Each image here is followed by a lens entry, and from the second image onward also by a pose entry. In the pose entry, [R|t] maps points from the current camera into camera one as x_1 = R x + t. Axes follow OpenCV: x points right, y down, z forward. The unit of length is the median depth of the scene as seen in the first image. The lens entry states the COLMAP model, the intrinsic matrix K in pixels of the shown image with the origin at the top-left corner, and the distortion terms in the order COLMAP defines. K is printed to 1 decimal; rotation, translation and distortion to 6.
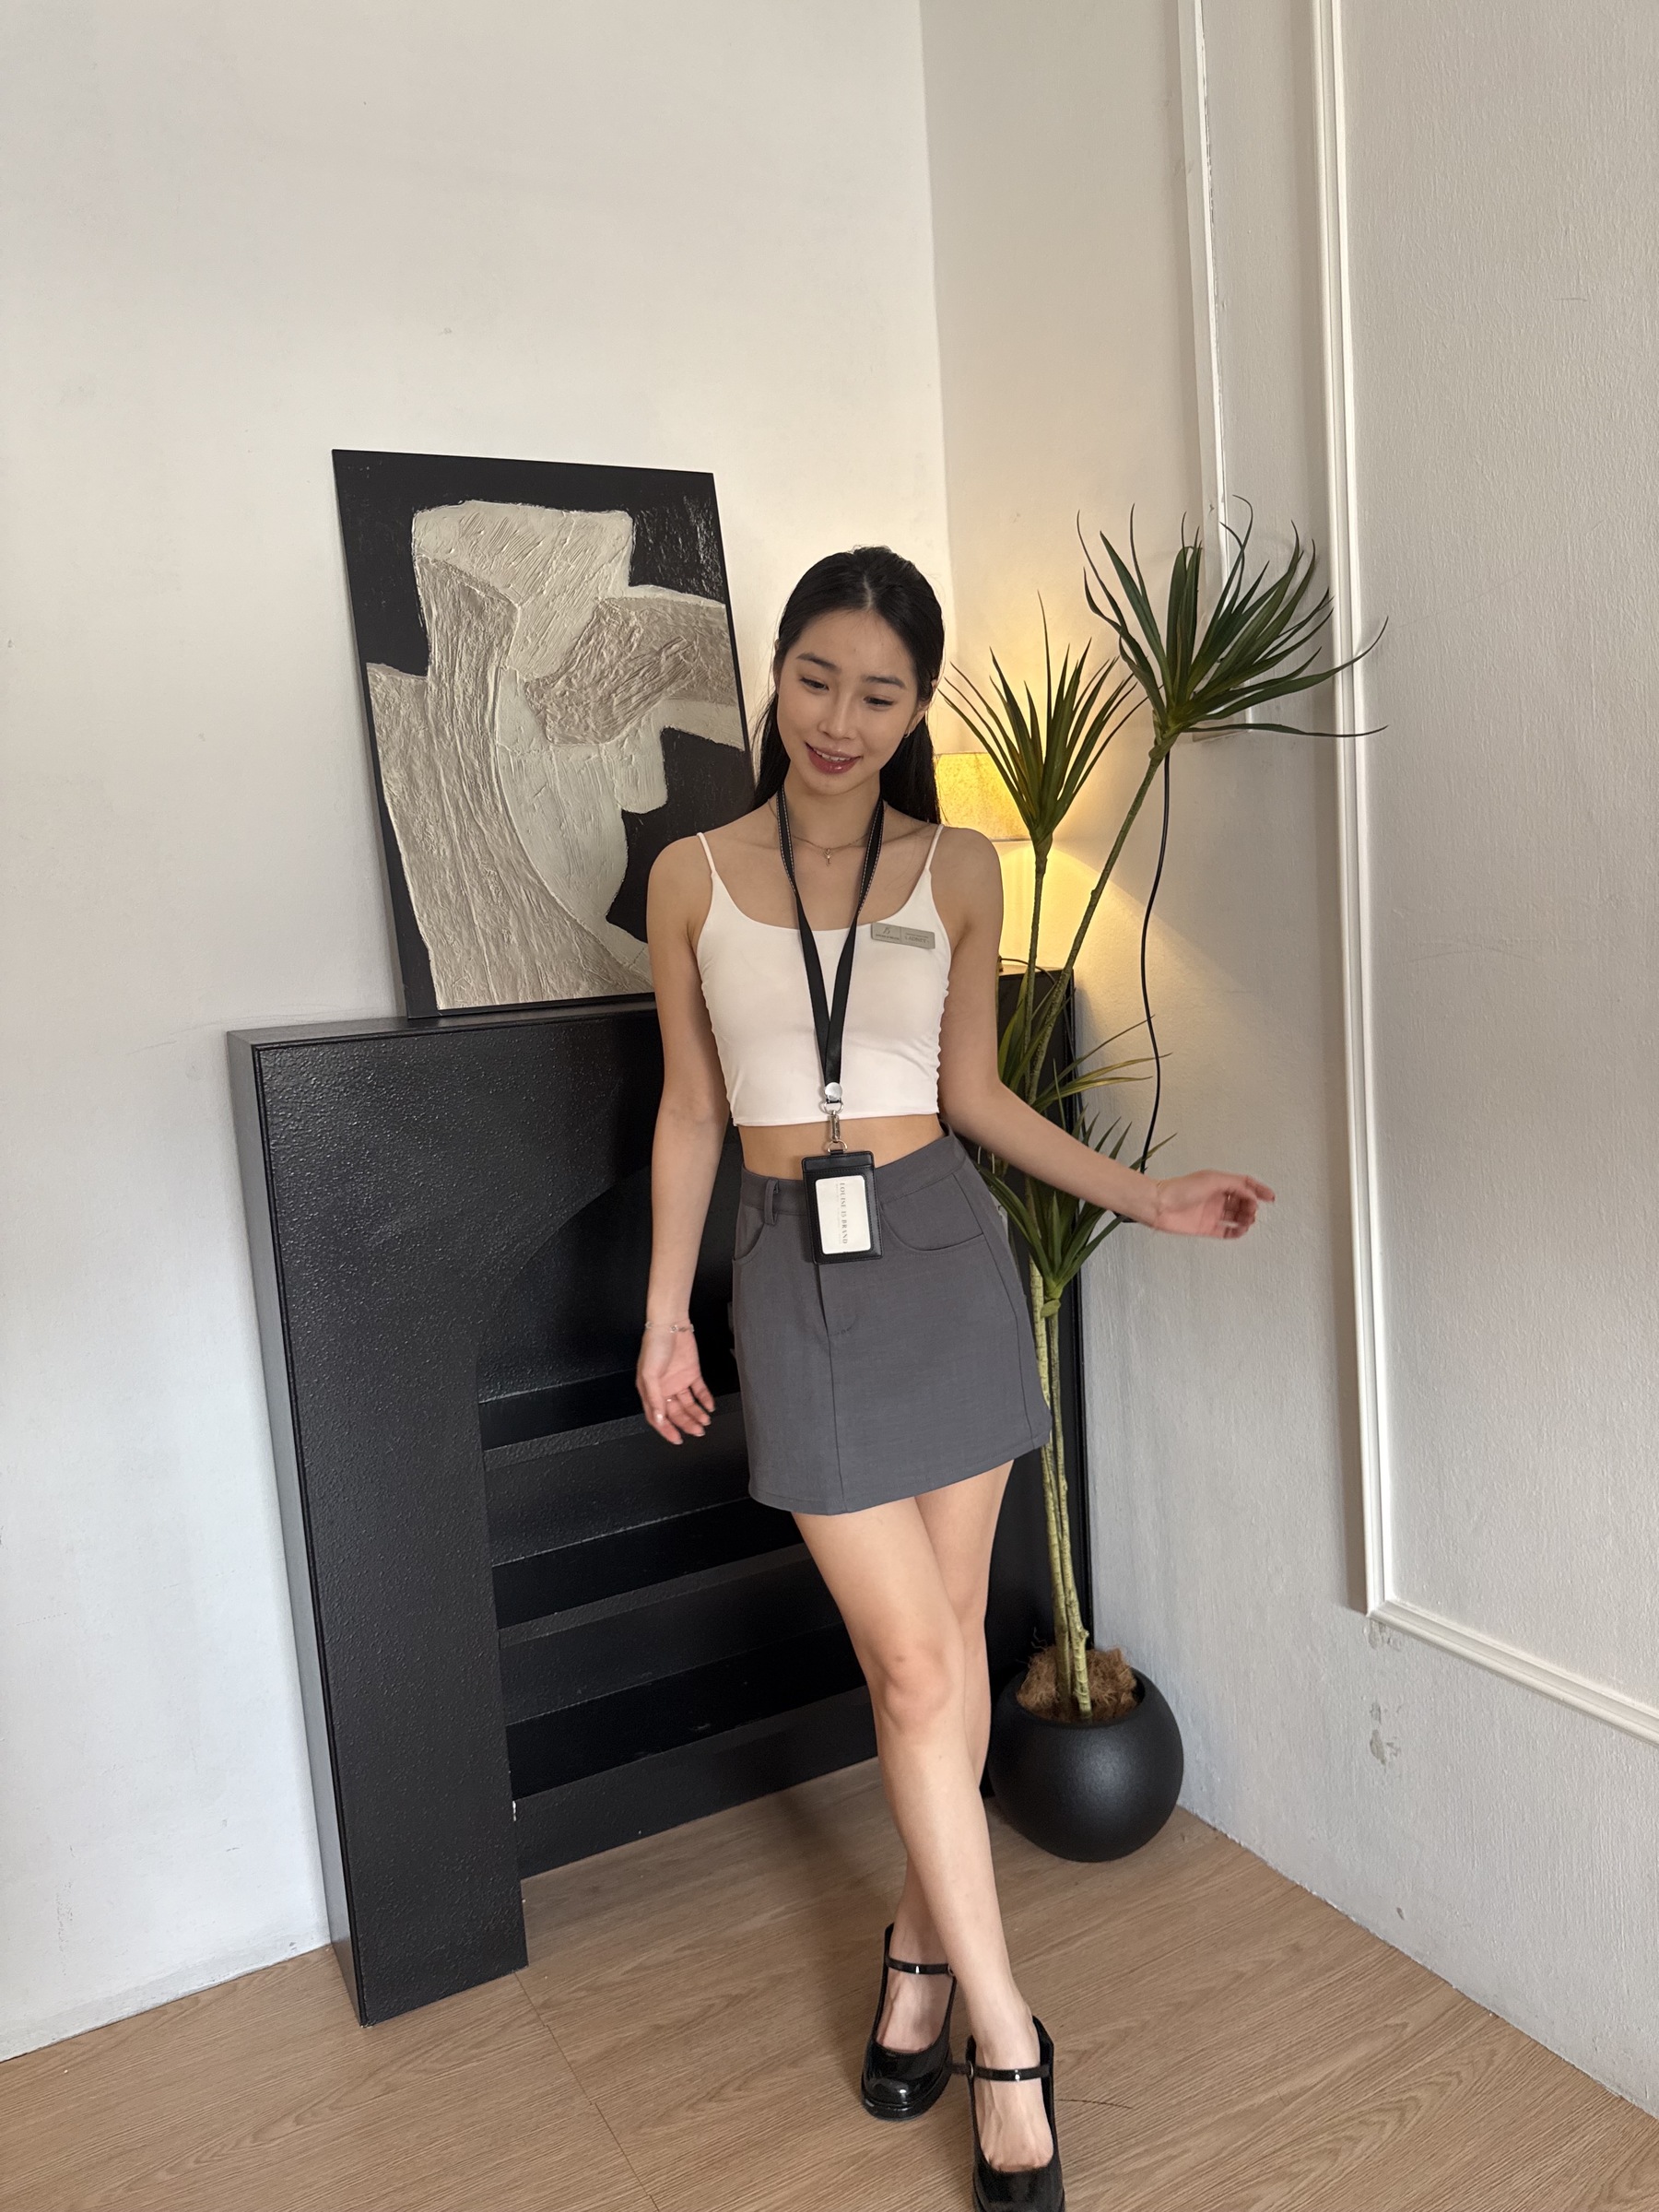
lens RADIAL K [[1564.4, 0, 835.0], [0, 1564.4, 1124.6], [0, 0, 1]] dist [0.083635, -0.129869]
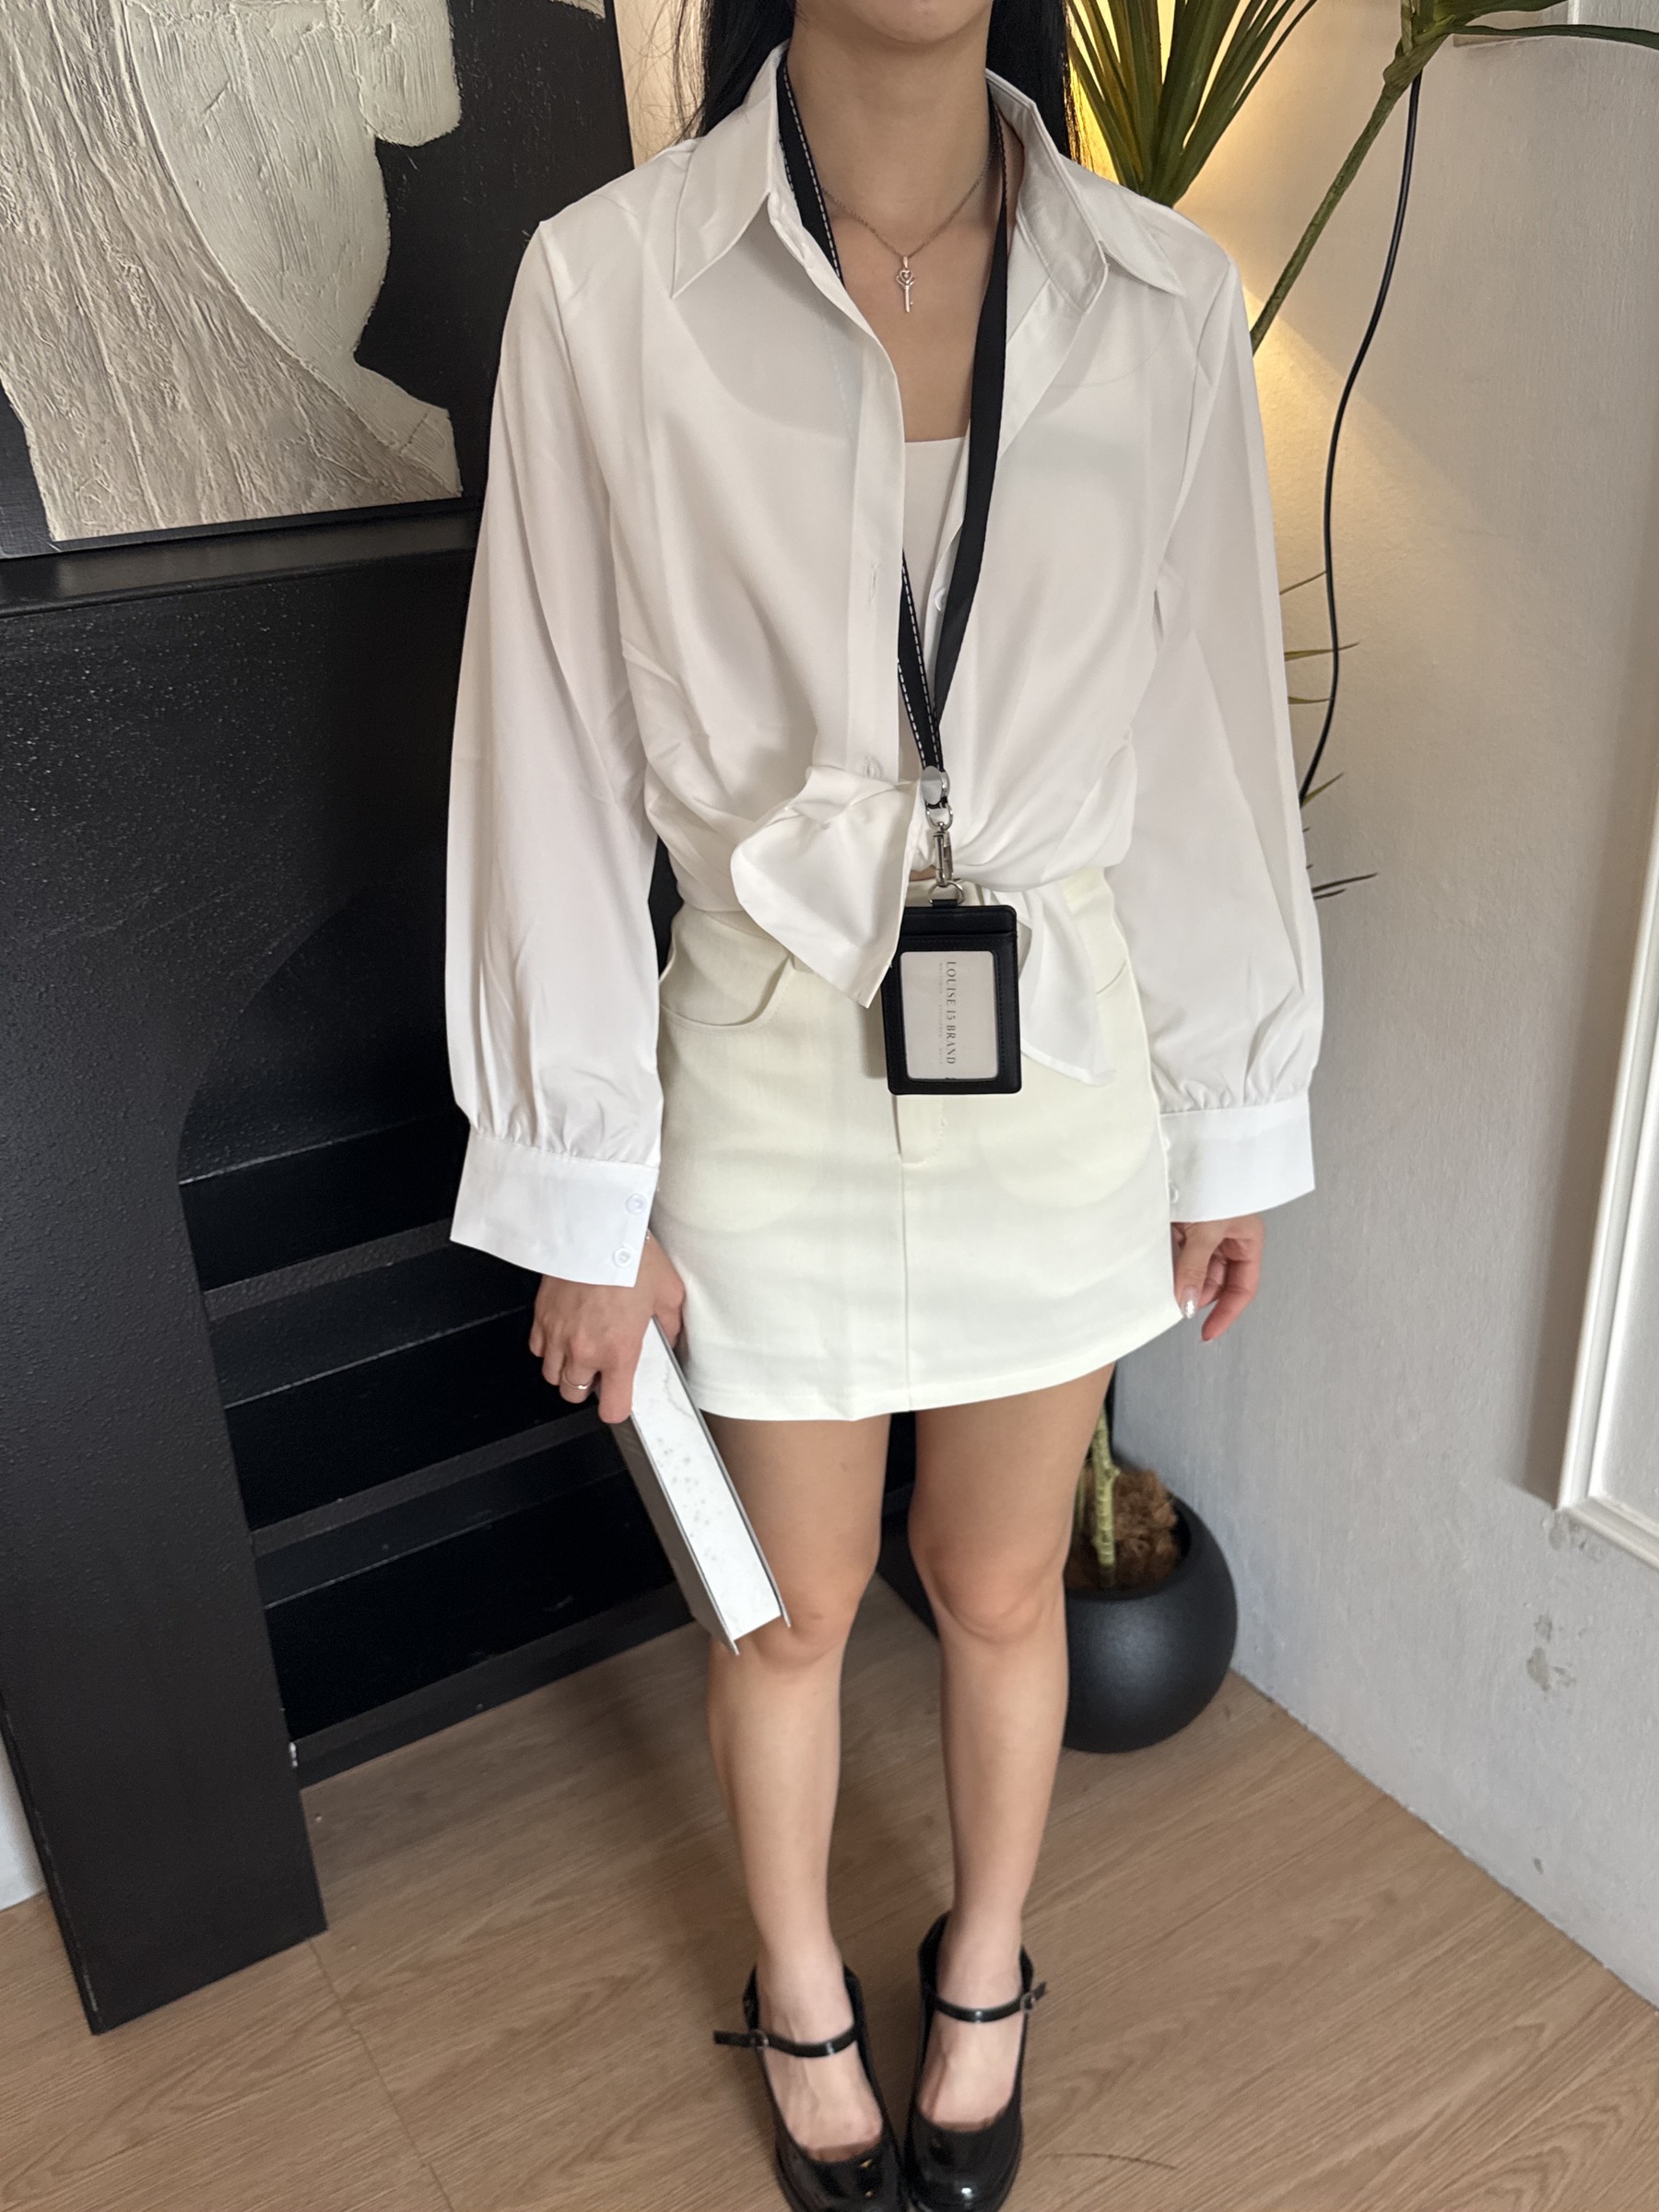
lens RADIAL K [[1940.0, 0, 823.4], [0, 1940.0, 1117.1], [0, 0, 1]] dist [-0.000096, -0.023056]
pose [[0.997964, 0.000464, 0.063777, -0.026905], [-0.020178, 0.950909, 0.308813, -0.094735], [-0.060503, -0.309472, 0.948982, 0.277266]]
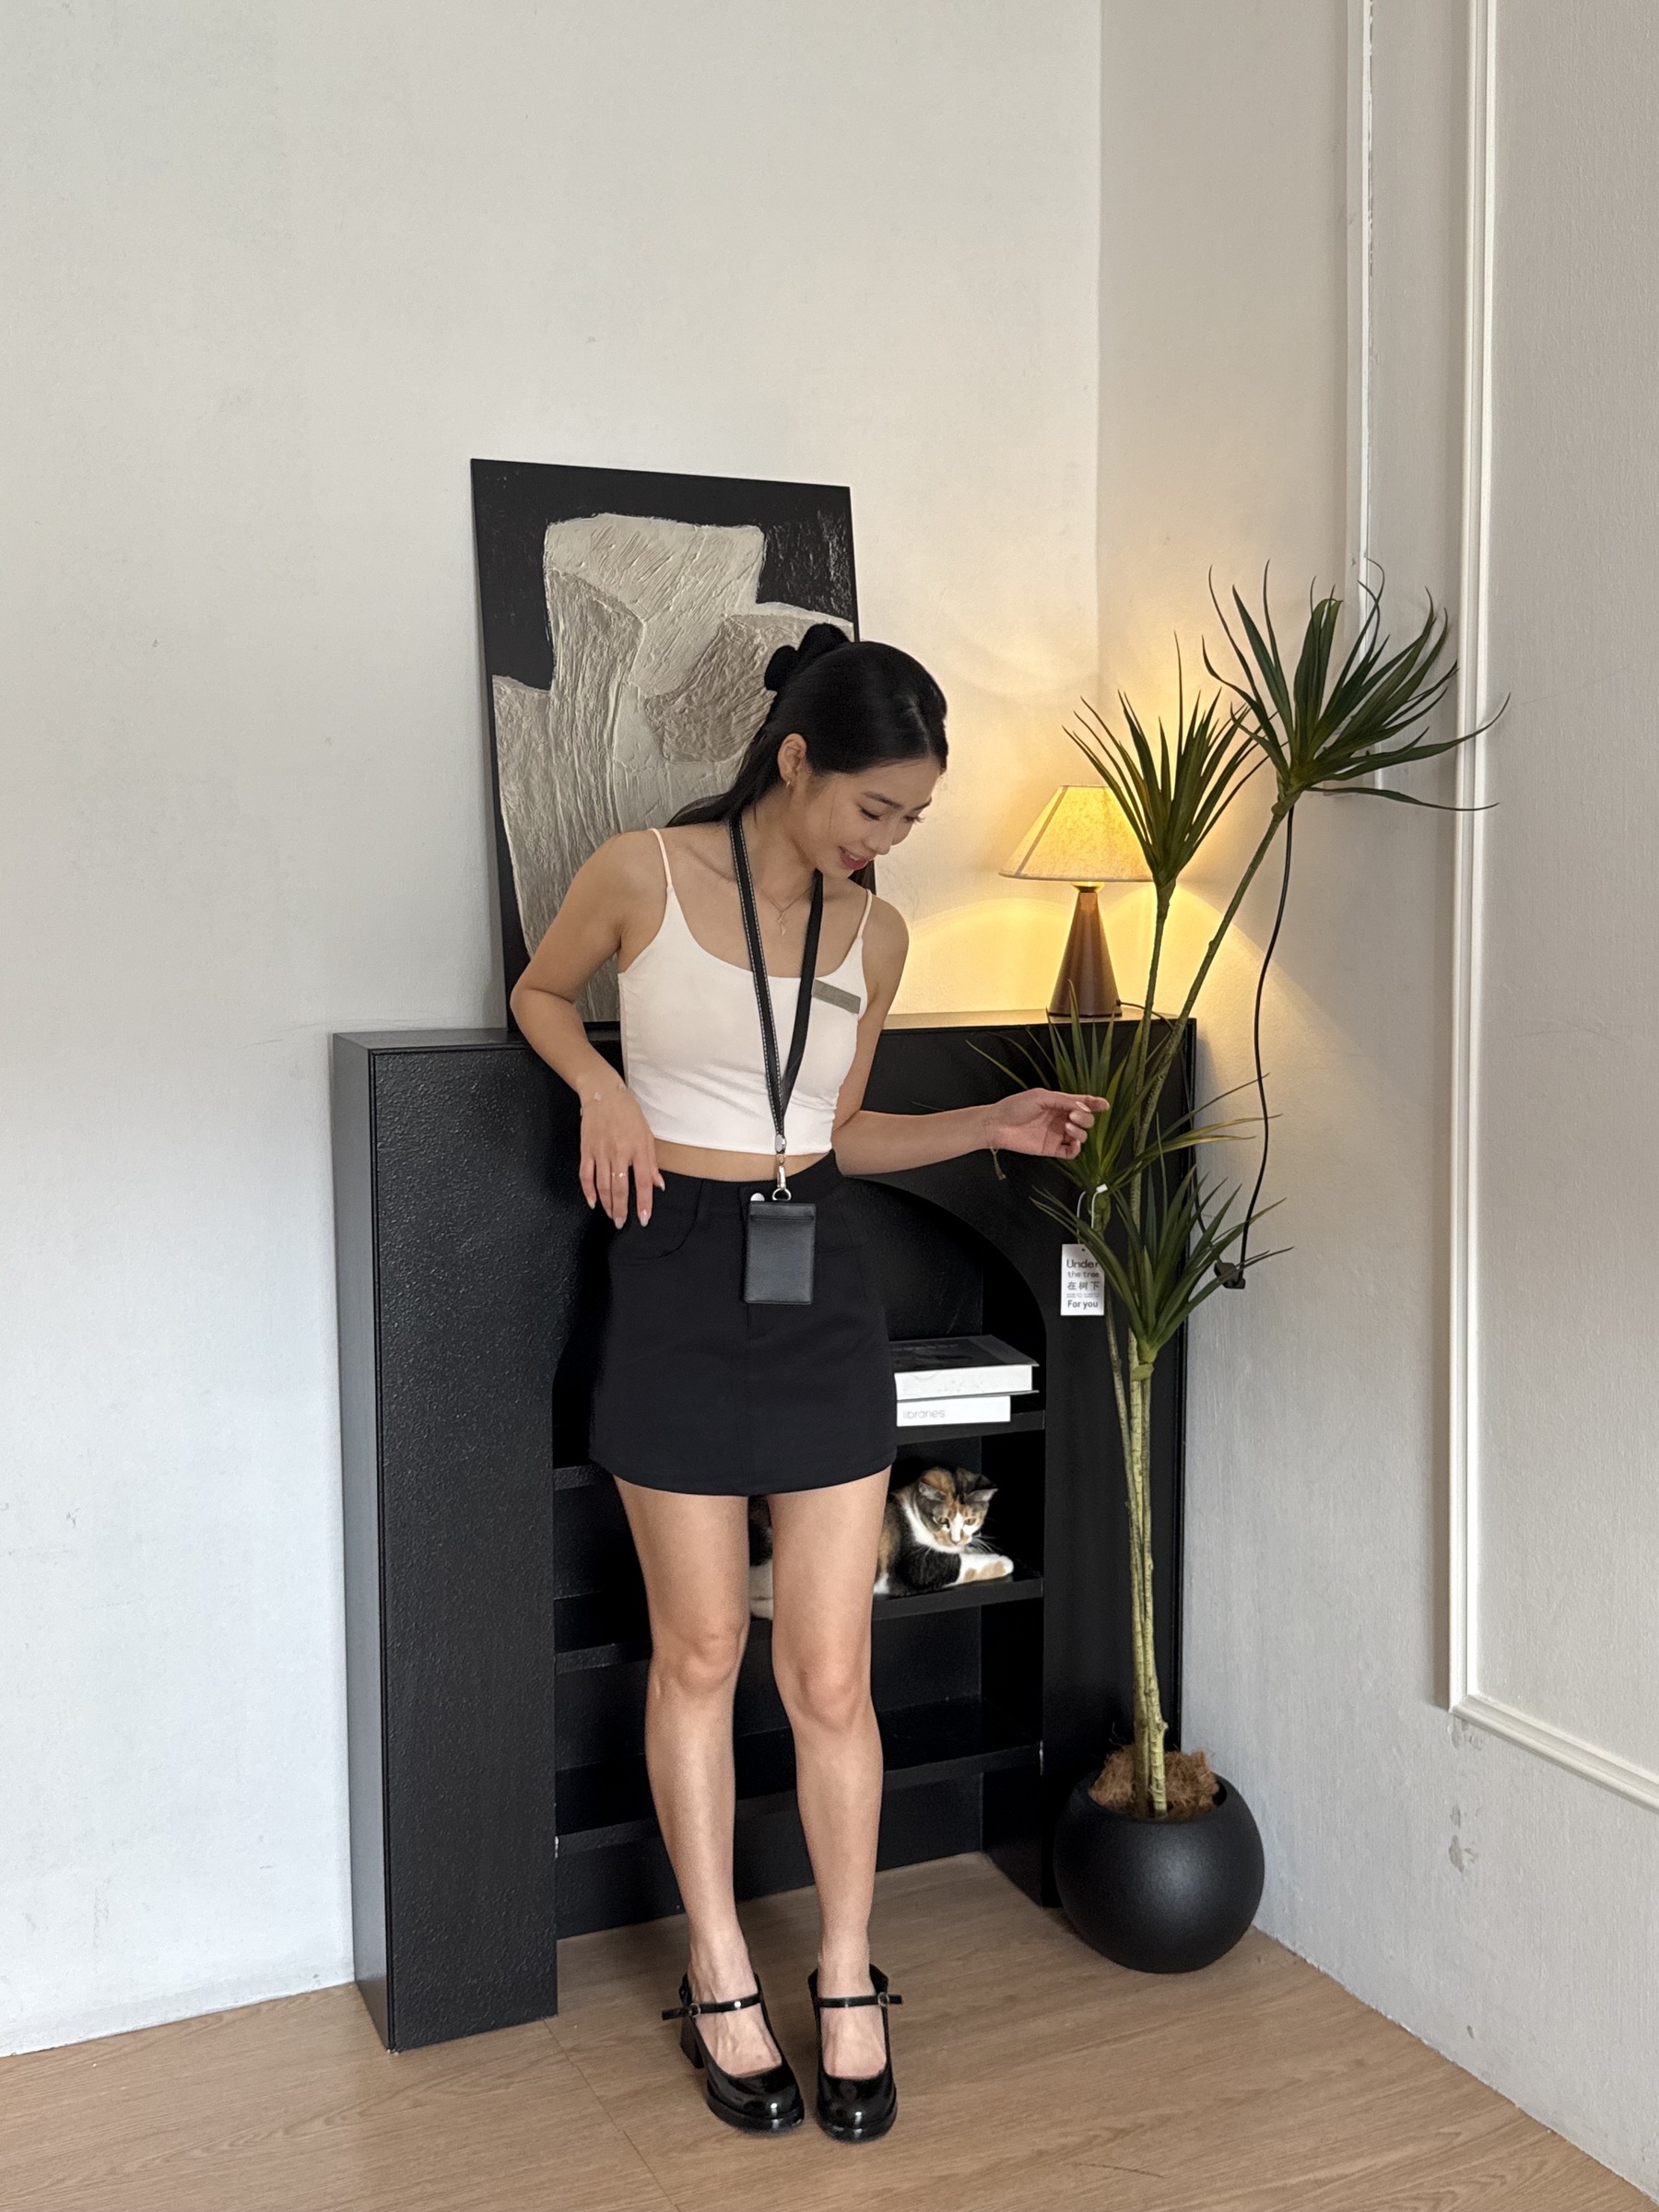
lens RADIAL K [[2161.0, 0, 822.3], [0, 2161.0, 1119.8], [0, 0, 1]] dist [0.183018, -0.419387]
pose [[0.995705, 0.063825, -0.067067, 0.022763], [-0.065722, 0.997487, -0.026471, 0.012163], [0.065209, 0.030766, 0.997397, -0.353807]]
